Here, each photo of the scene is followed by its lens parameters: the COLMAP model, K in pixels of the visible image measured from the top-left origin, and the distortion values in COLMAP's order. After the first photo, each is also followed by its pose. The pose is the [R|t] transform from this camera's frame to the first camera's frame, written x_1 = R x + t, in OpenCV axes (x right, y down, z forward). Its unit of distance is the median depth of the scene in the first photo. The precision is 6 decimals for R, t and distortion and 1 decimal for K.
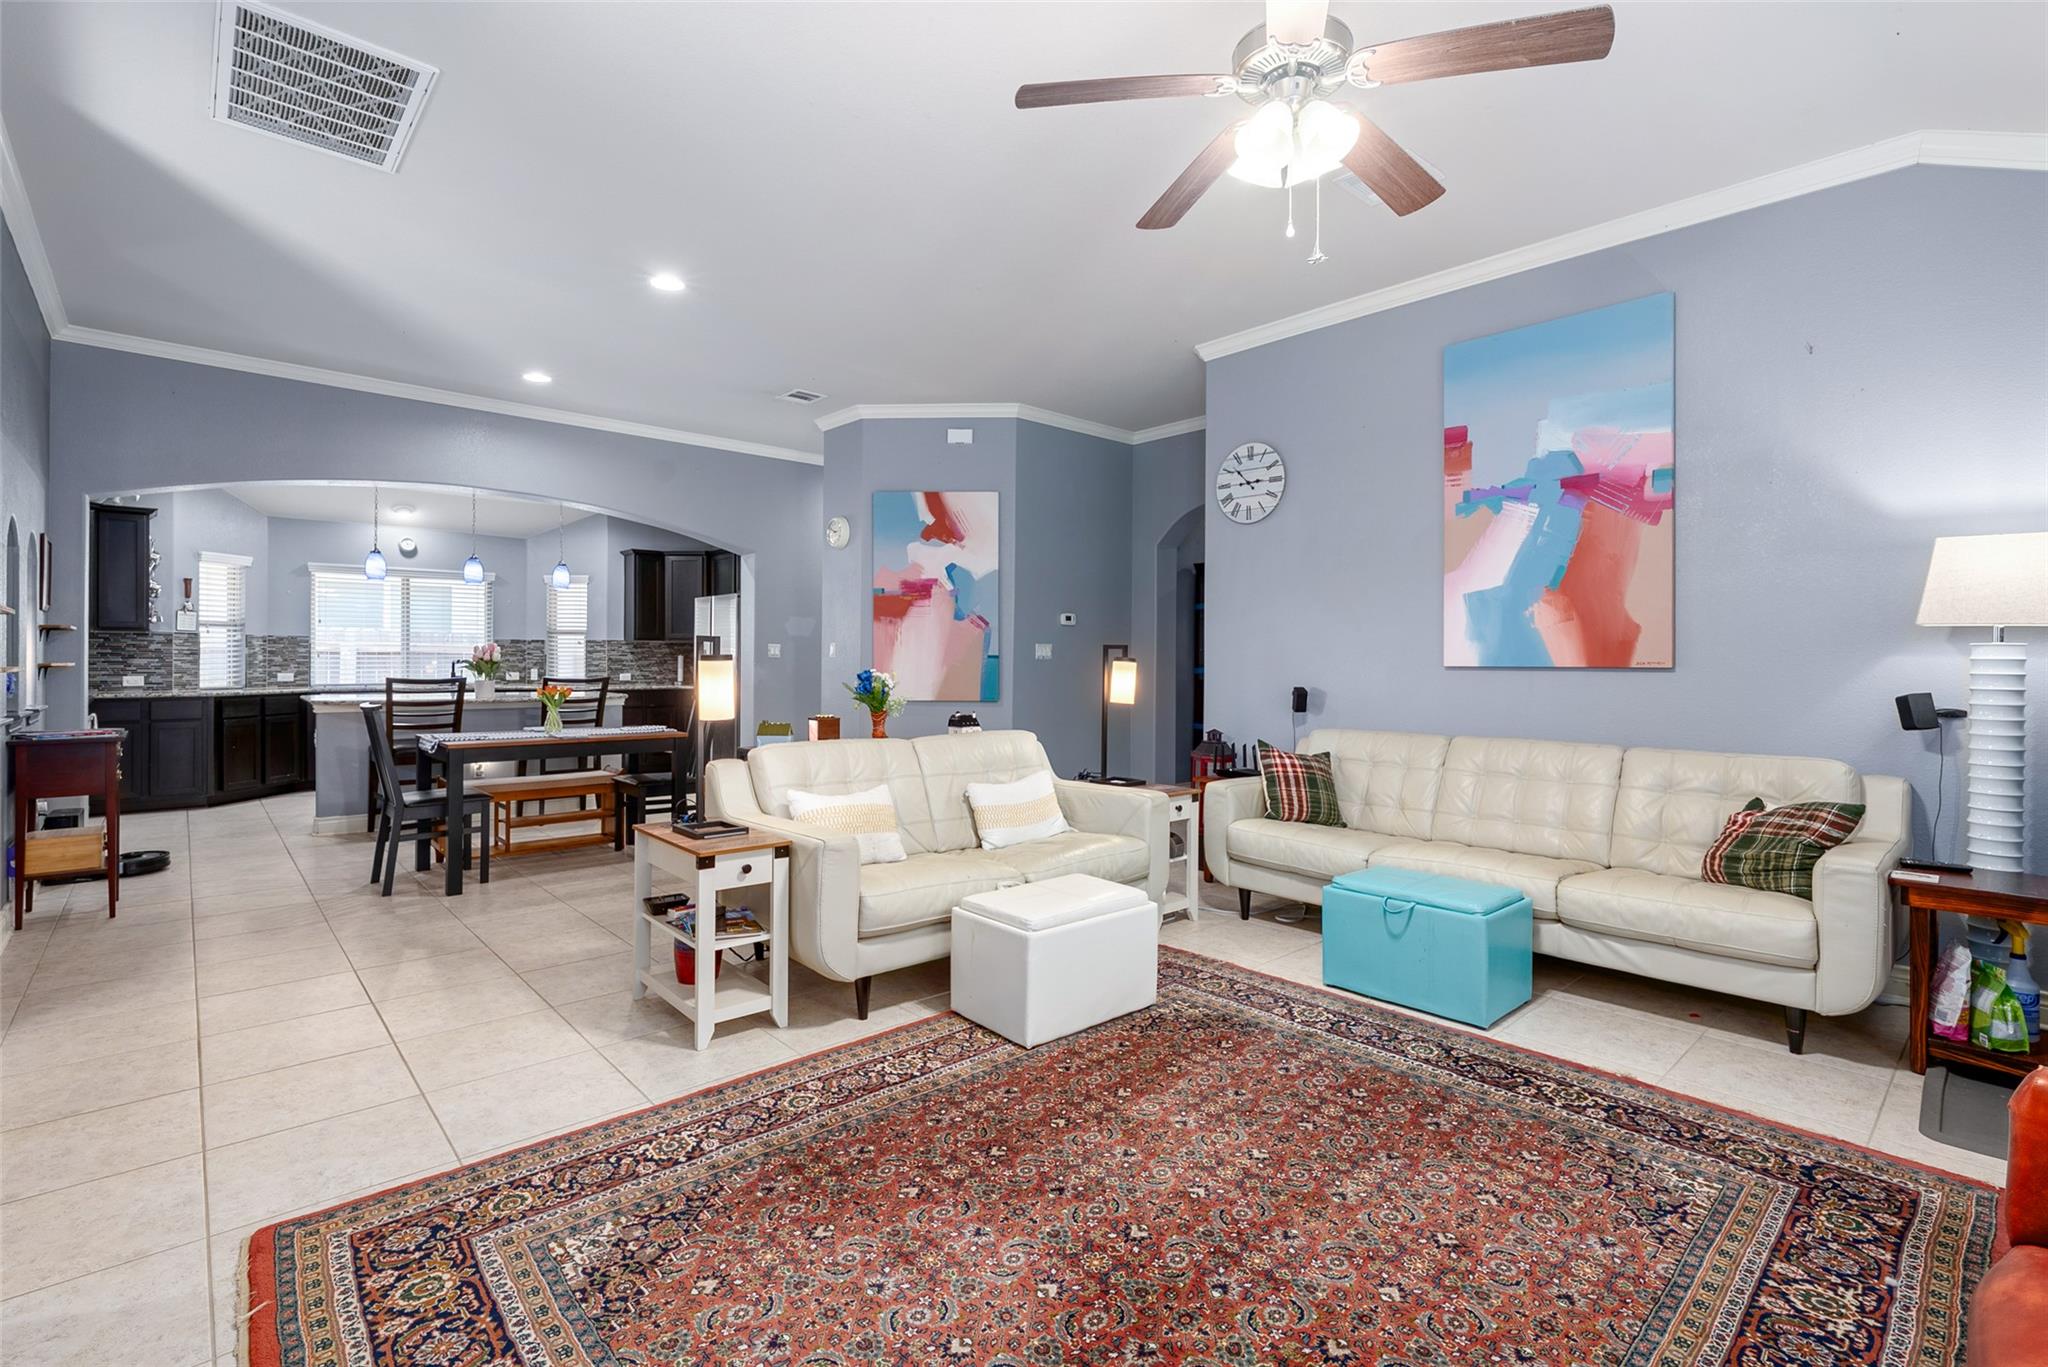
lens RADIAL K [[933.2, 0, 1032.8], [0, 933.2, 661.4], [0, 0, 1]] dist [0.001773, -0.002915]
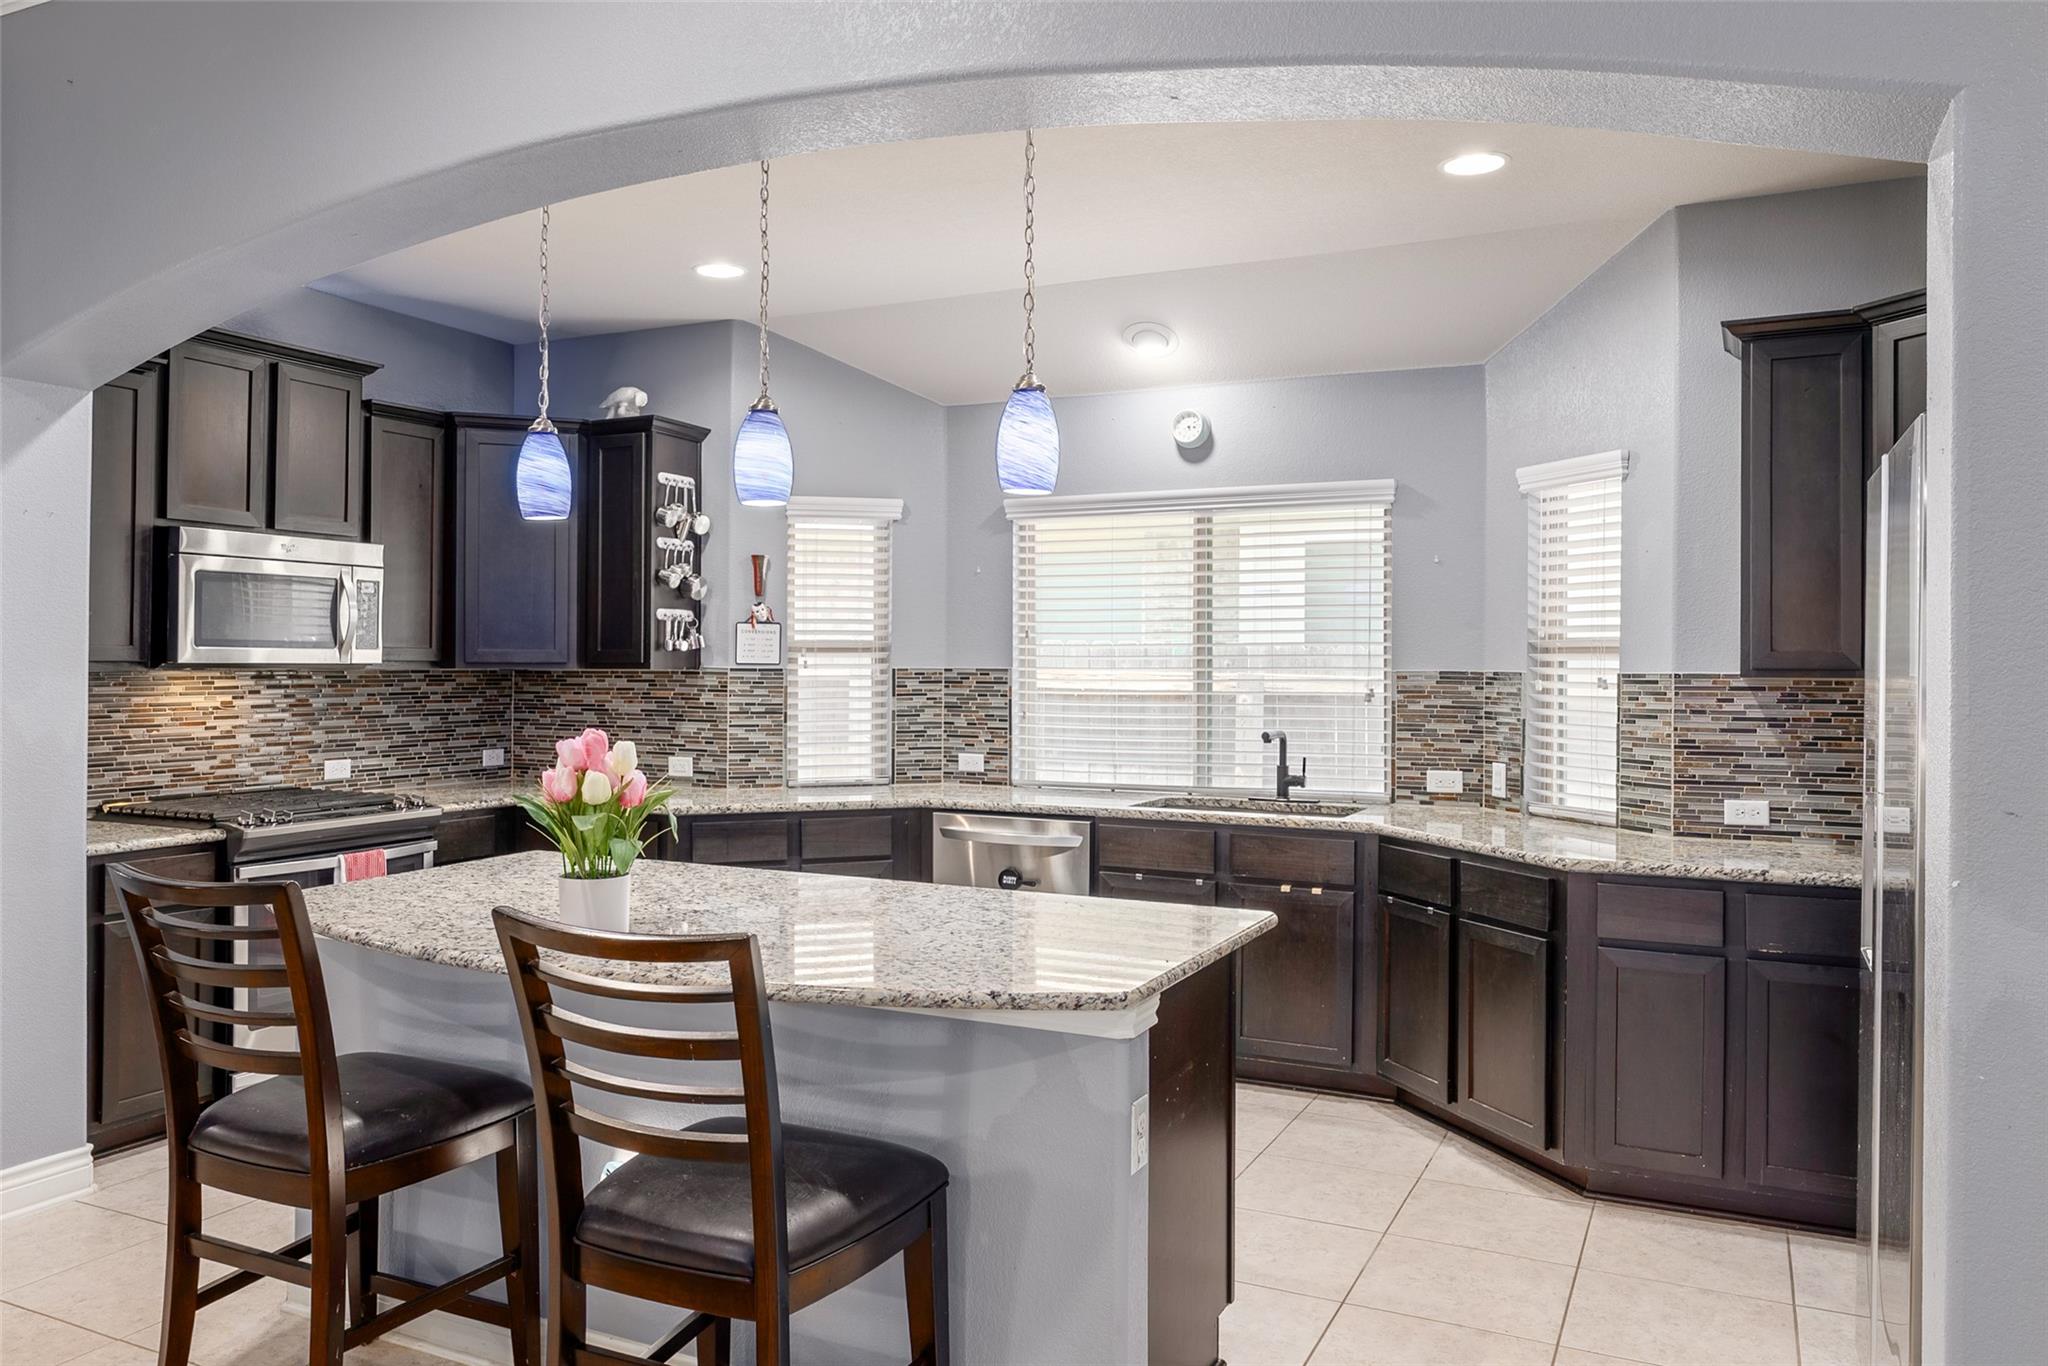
lens RADIAL K [[1491.0, 0, 989.3], [0, 1491.0, 657.9], [0, 0, 1]] dist [0.009287, -0.003806]
pose [[0.351955, -0.004833, -0.936005, -0.164775], [-0.001732, 0.999982, -0.005815, -0.035546], [0.936015, 0.003668, 0.351940, 0.936994]]
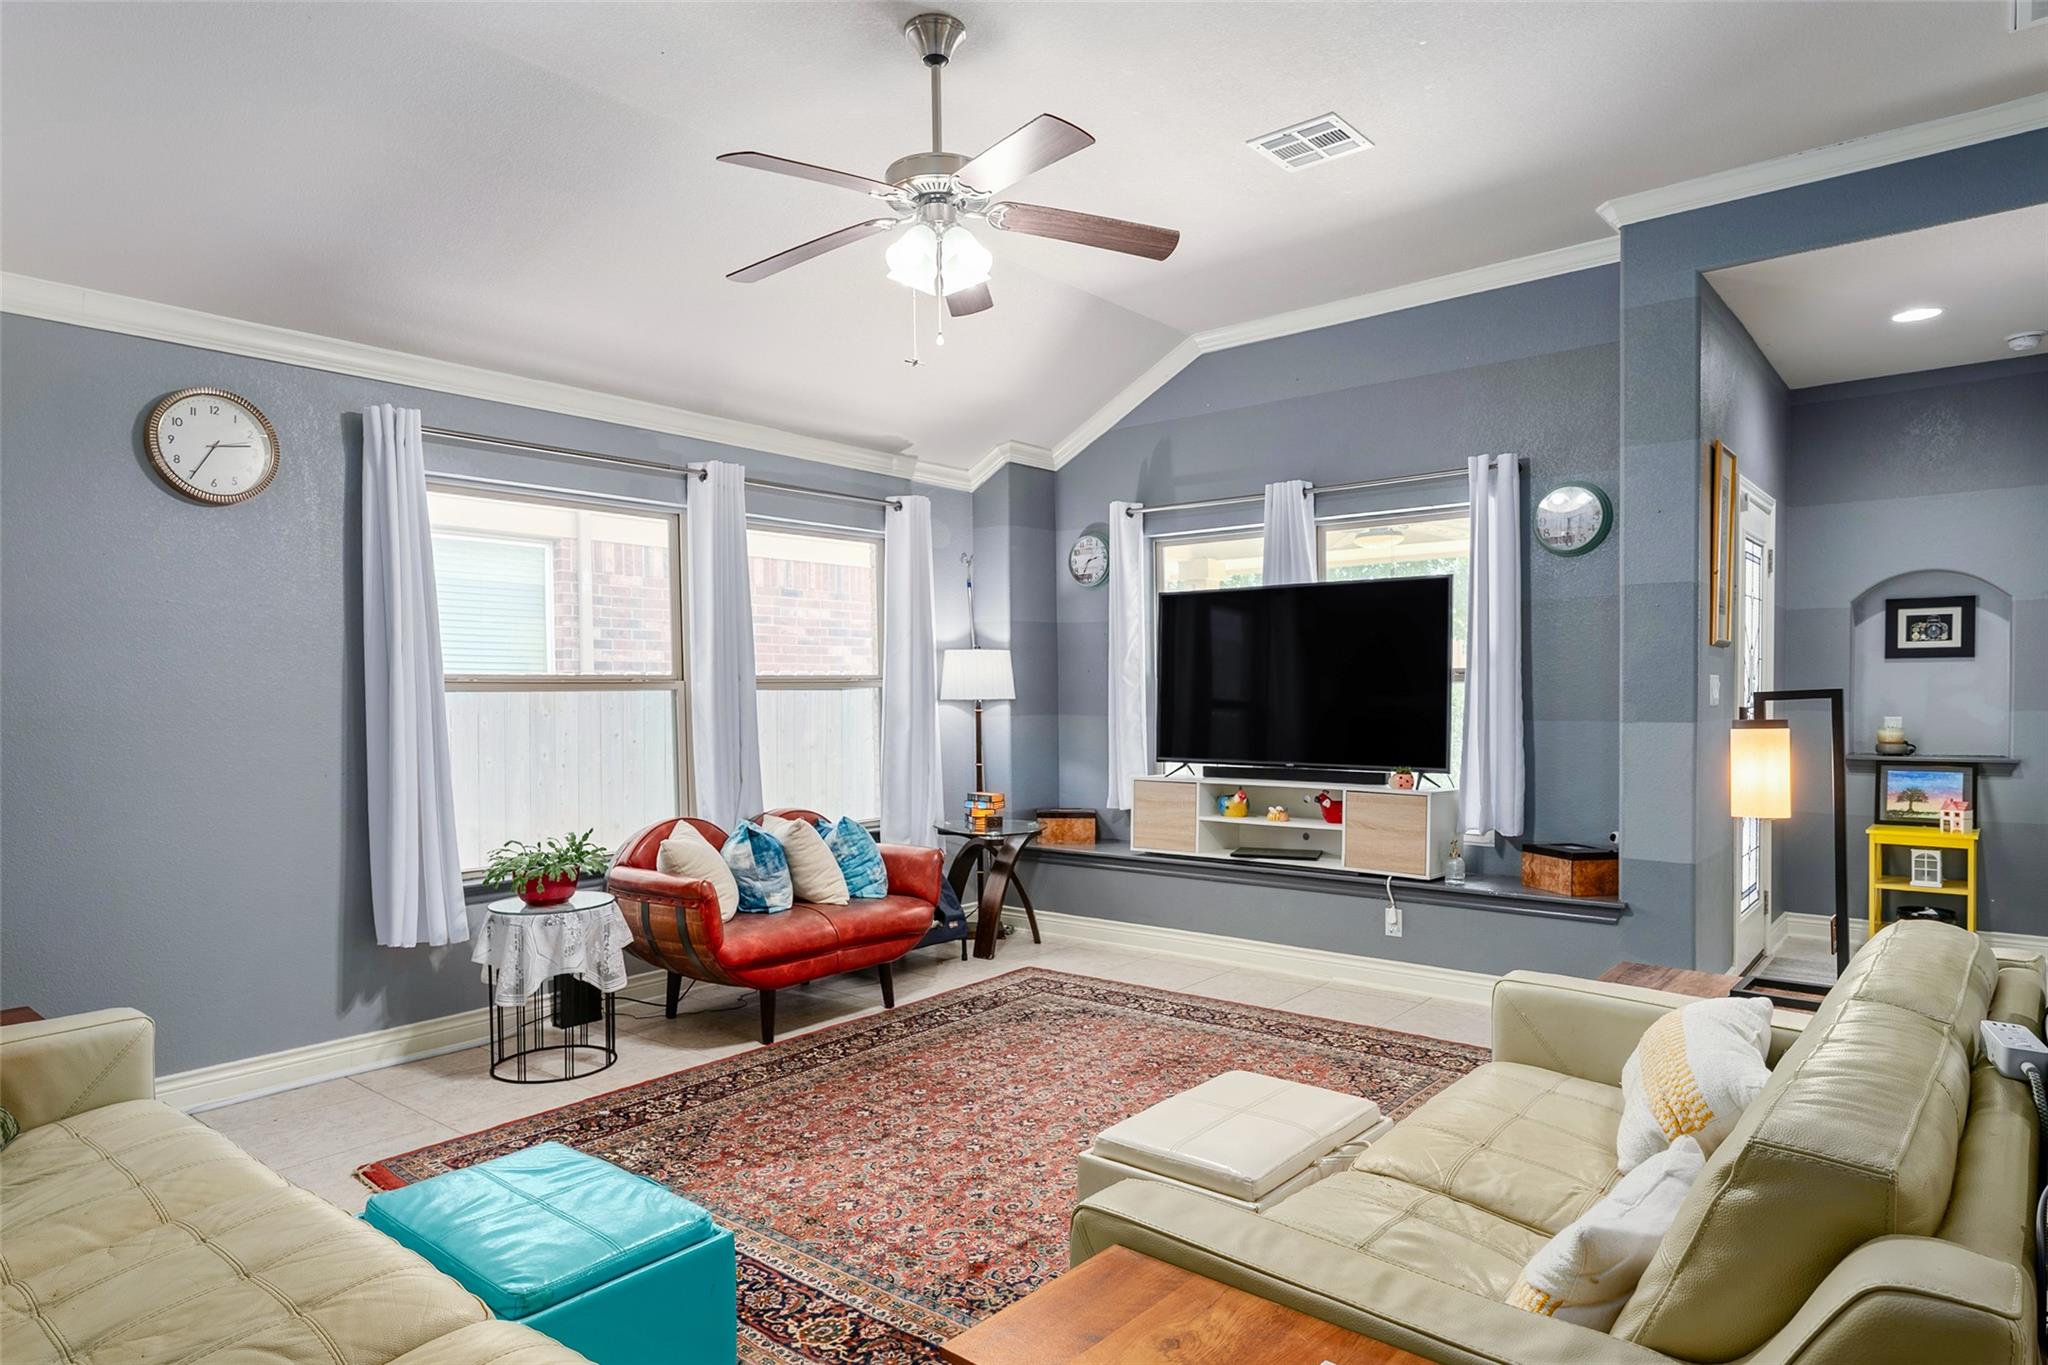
lens RADIAL K [[1183.6, 0, 1012.9], [0, 1183.6, 724.8], [0, 0, 1]] dist [0.009098, 0.001855]
pose [[-0.991736, 0.008817, -0.127989, 0.124000], [0.005301, 0.999600, 0.027790, -0.013842], [0.128183, 0.026882, -0.991386, 0.805214]]
